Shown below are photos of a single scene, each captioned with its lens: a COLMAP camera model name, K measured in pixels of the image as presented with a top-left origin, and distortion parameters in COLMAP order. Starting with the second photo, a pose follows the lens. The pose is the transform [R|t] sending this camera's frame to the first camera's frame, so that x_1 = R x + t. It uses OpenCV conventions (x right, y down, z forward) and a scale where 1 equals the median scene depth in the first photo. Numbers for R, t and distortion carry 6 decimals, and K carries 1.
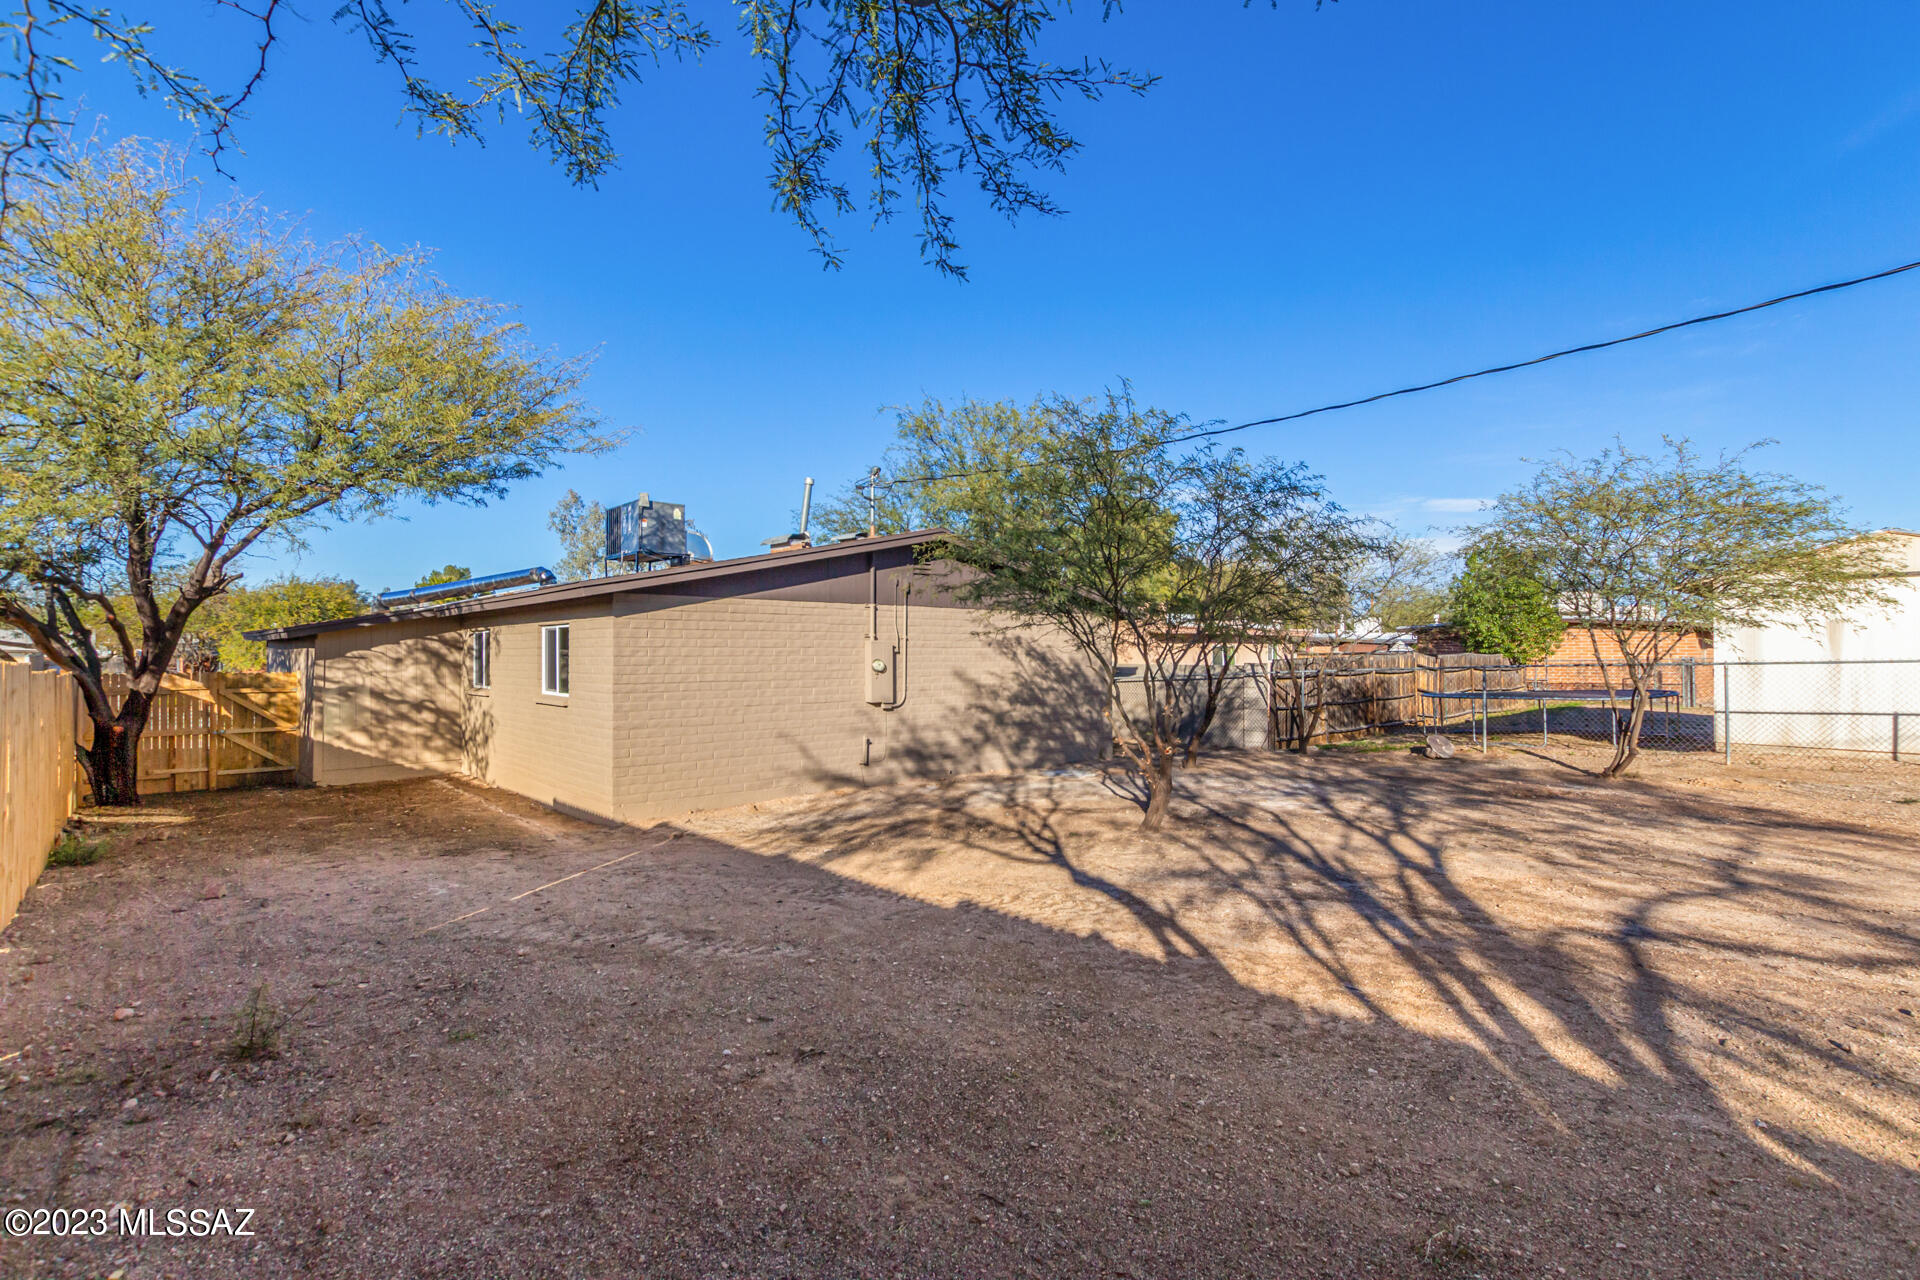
lens RADIAL K [[896.7, 0, 966.2], [0, 896.7, 646.1], [0, 0, 1]] dist [-0.002166, -0.001435]
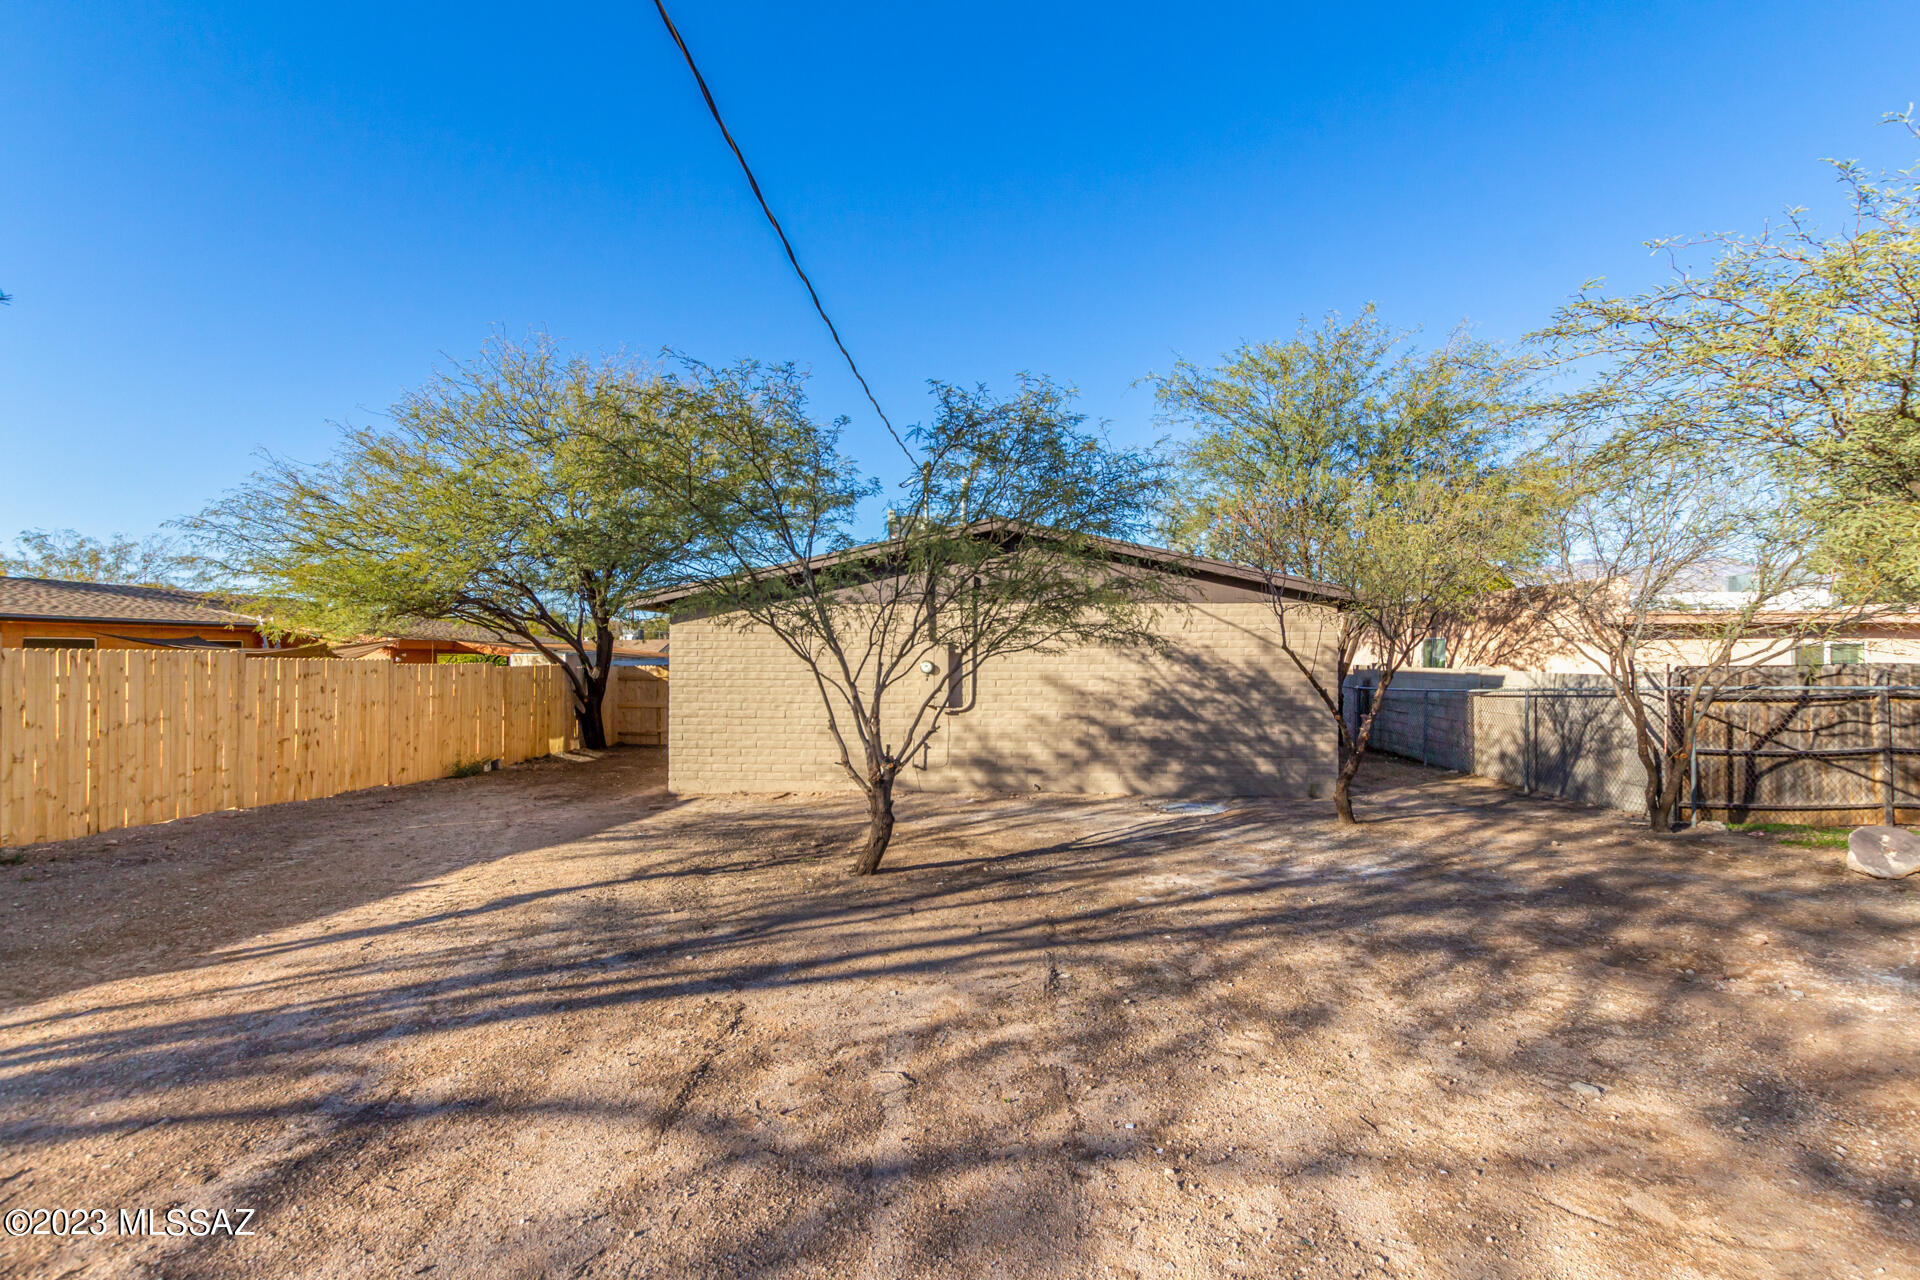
lens RADIAL K [[896.7, 0, 960.1], [0, 896.7, 644.9], [0, 0, 1]] dist [-0.002166, -0.001435]
pose [[0.691467, -0.004954, -0.722391, 0.531731], [0.003524, 0.999988, -0.003485, 0.000862], [0.722399, -0.000136, 0.691476, 0.311070]]
